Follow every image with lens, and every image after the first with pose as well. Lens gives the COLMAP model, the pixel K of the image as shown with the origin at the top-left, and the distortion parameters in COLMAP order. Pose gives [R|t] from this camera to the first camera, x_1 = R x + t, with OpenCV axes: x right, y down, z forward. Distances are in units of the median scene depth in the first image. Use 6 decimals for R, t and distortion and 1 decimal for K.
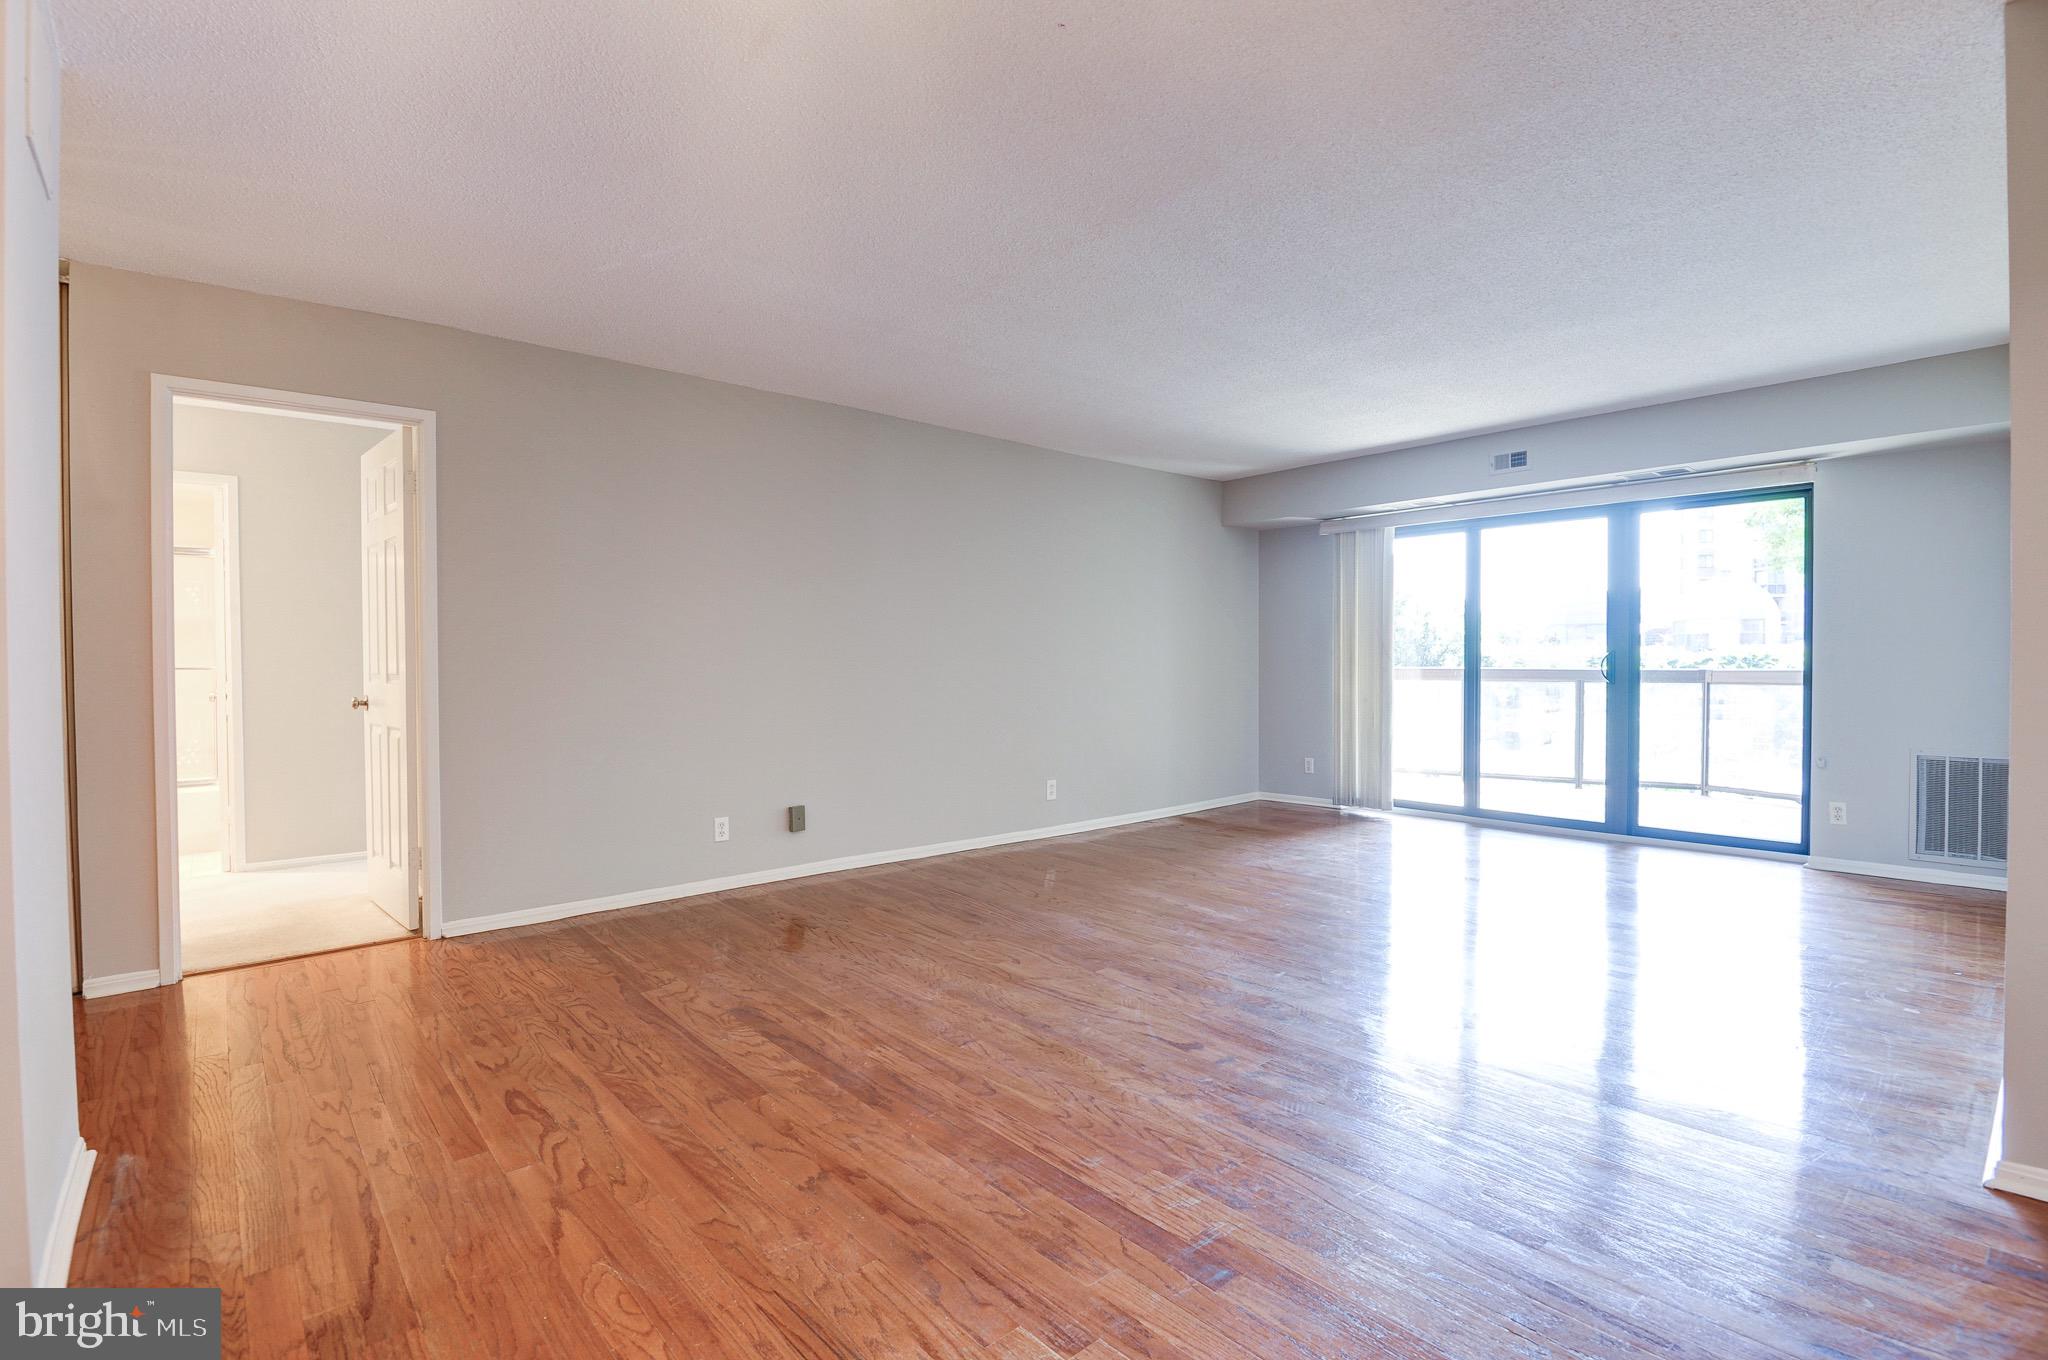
lens RADIAL K [[943.4, 0, 1024.0], [0, 943.4, 680.0], [0, 0, 1]] dist [0.001341, -0.022688]
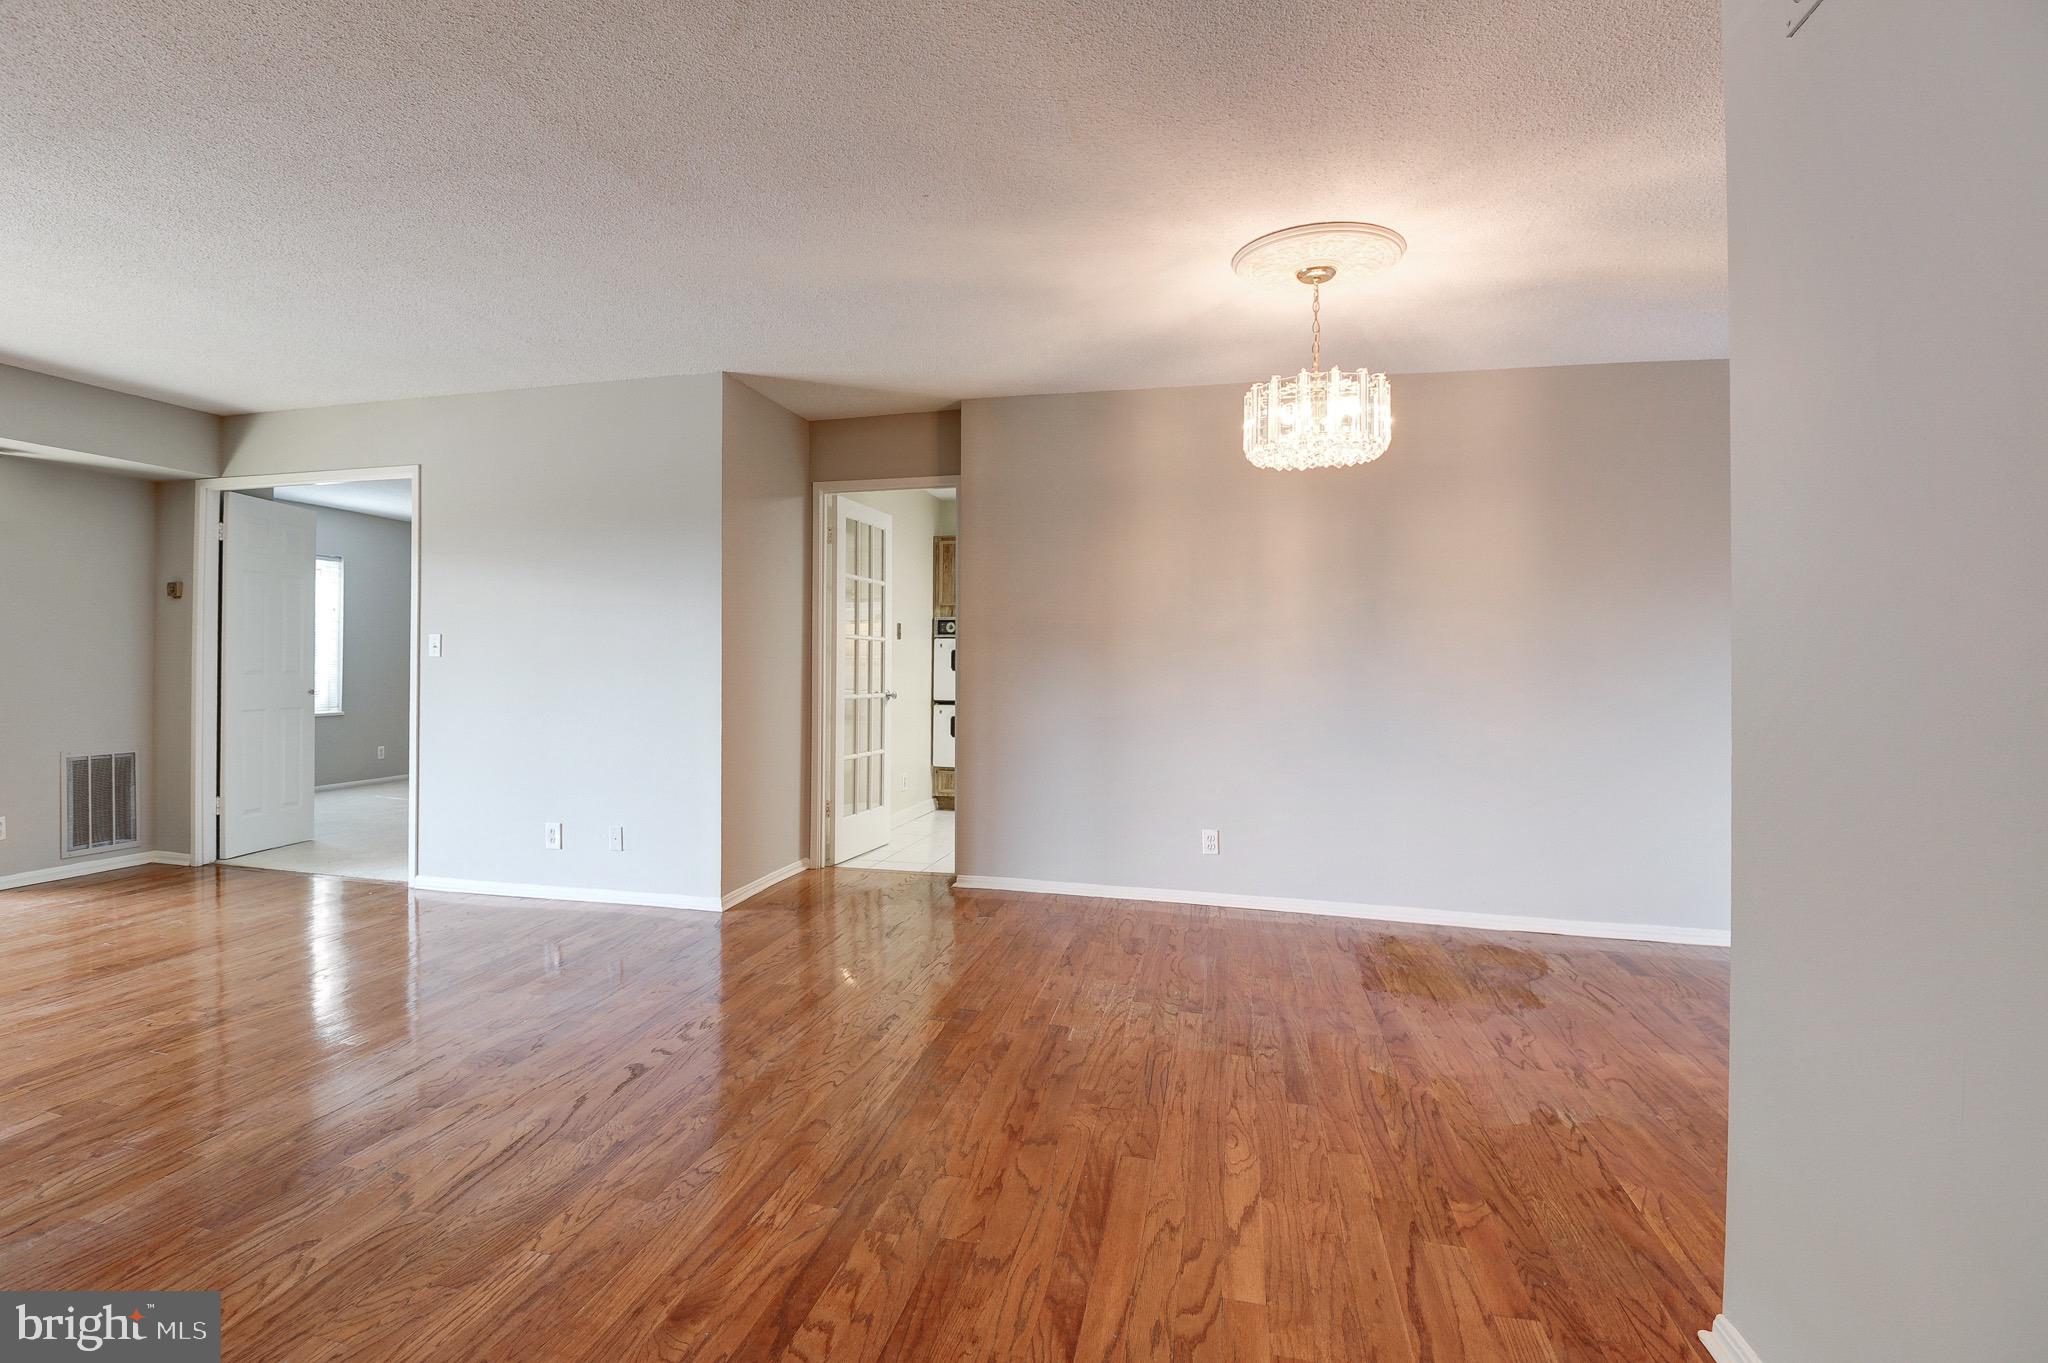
lens RADIAL K [[993.3, 0, 950.7], [0, 993.3, 660.0], [0, 0, 1]] dist [-0.001346, -0.018001]
pose [[-0.547353, 0.005822, 0.836881, -0.873281], [0.015805, 0.999869, 0.003382, -0.029039], [-0.836752, 0.015078, -0.547374, 1.312186]]
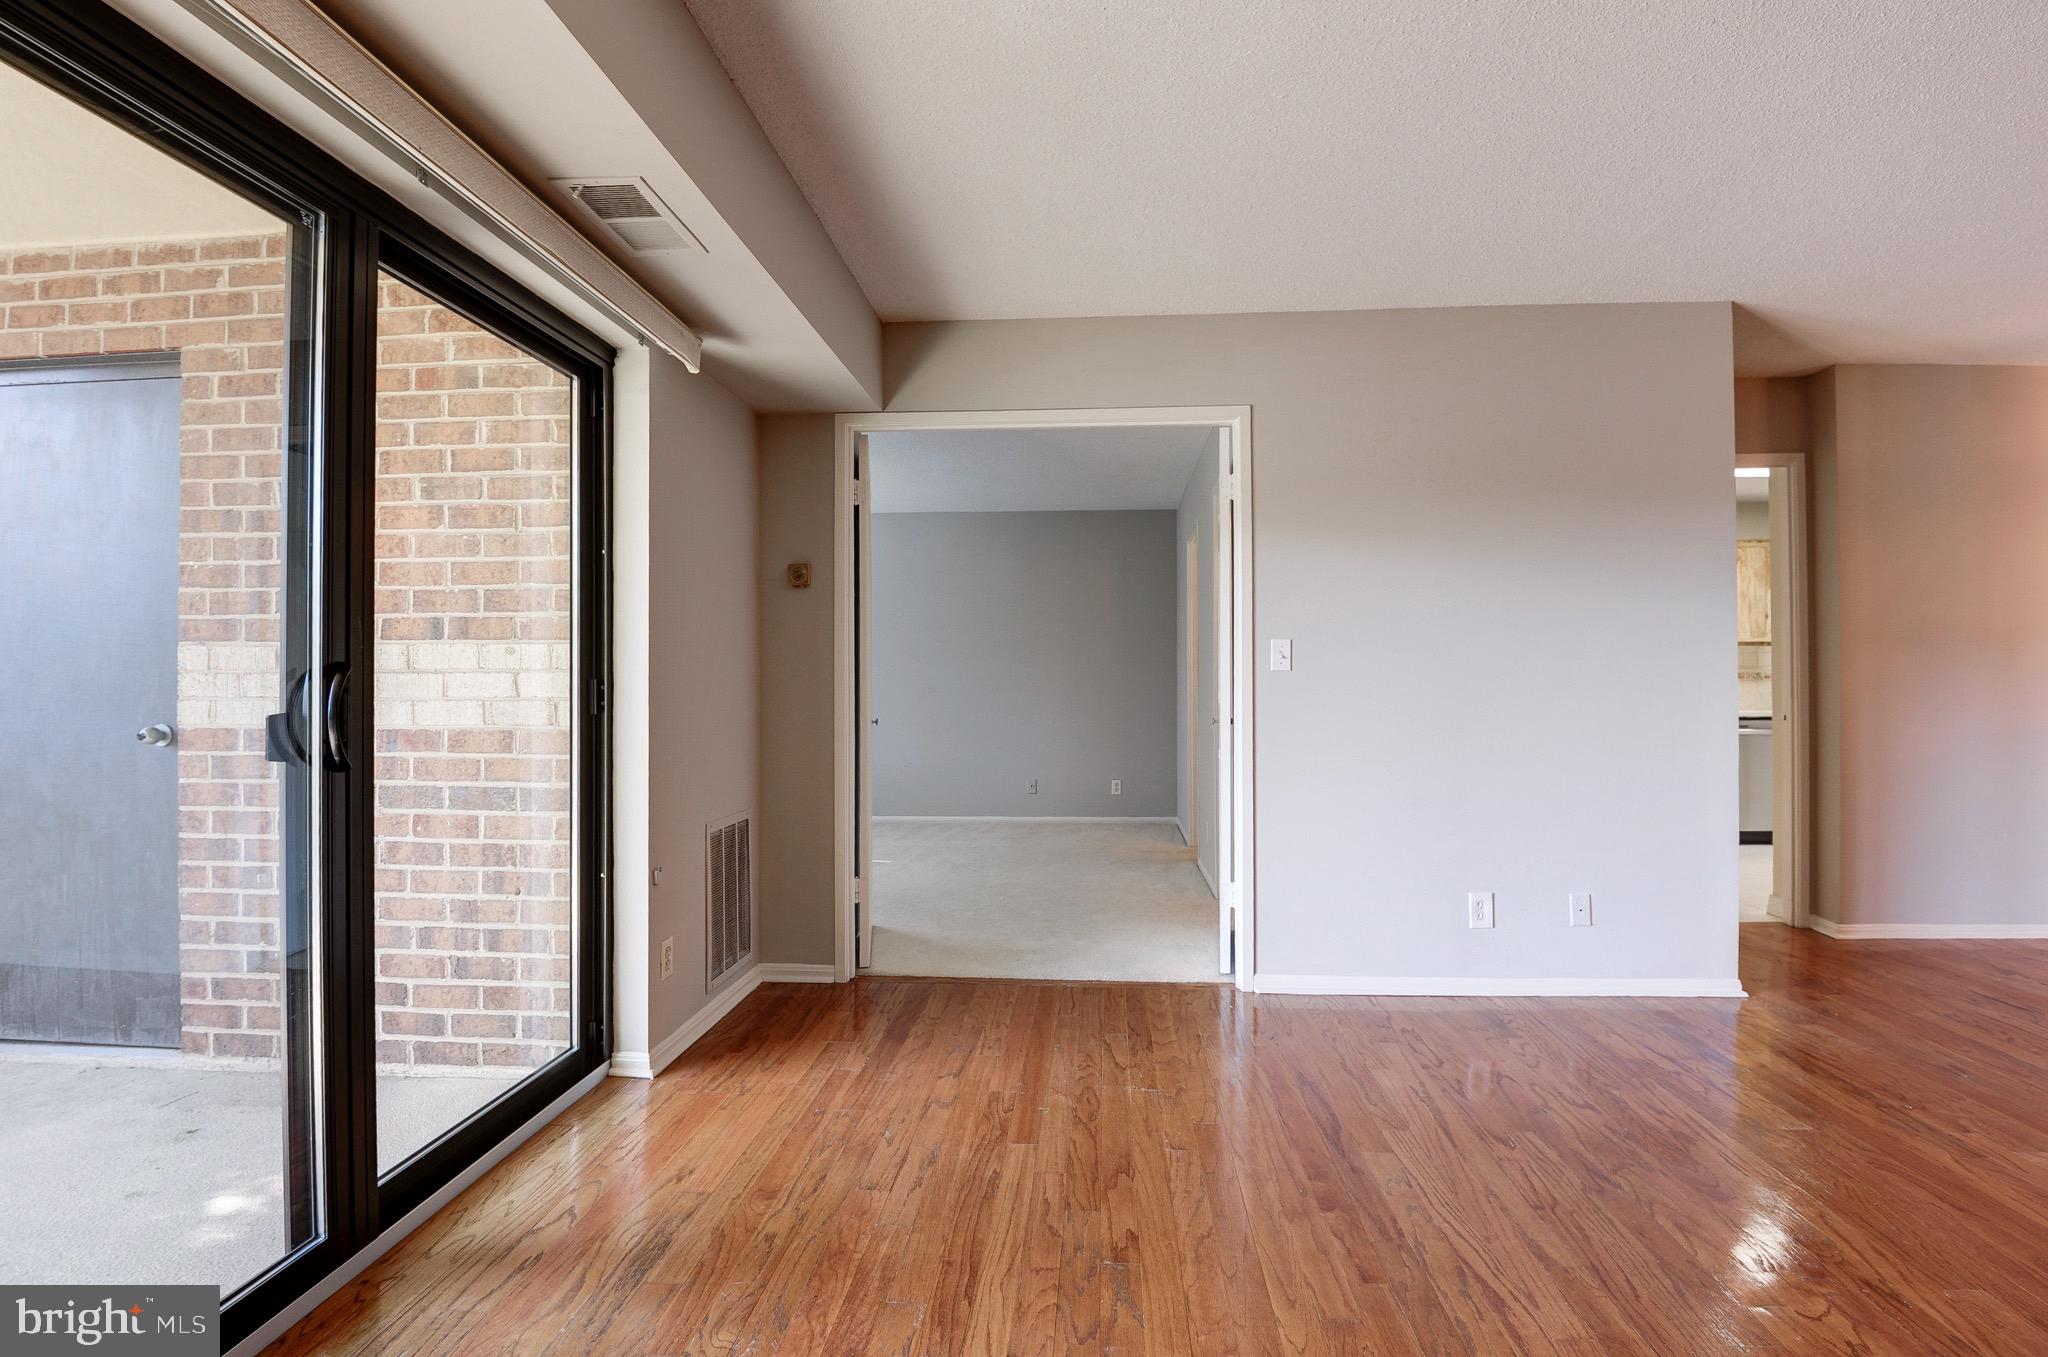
lens RADIAL K [[980.7, 0, 1033.1], [0, 980.7, 672.3], [0, 0, 1]] dist [-0.005247, -0.014654]
pose [[-0.711381, 0.013167, 0.702683, 0.520095], [0.022418, 0.999741, 0.003963, -0.054890], [-0.702449, 0.018572, -0.711492, 2.283377]]
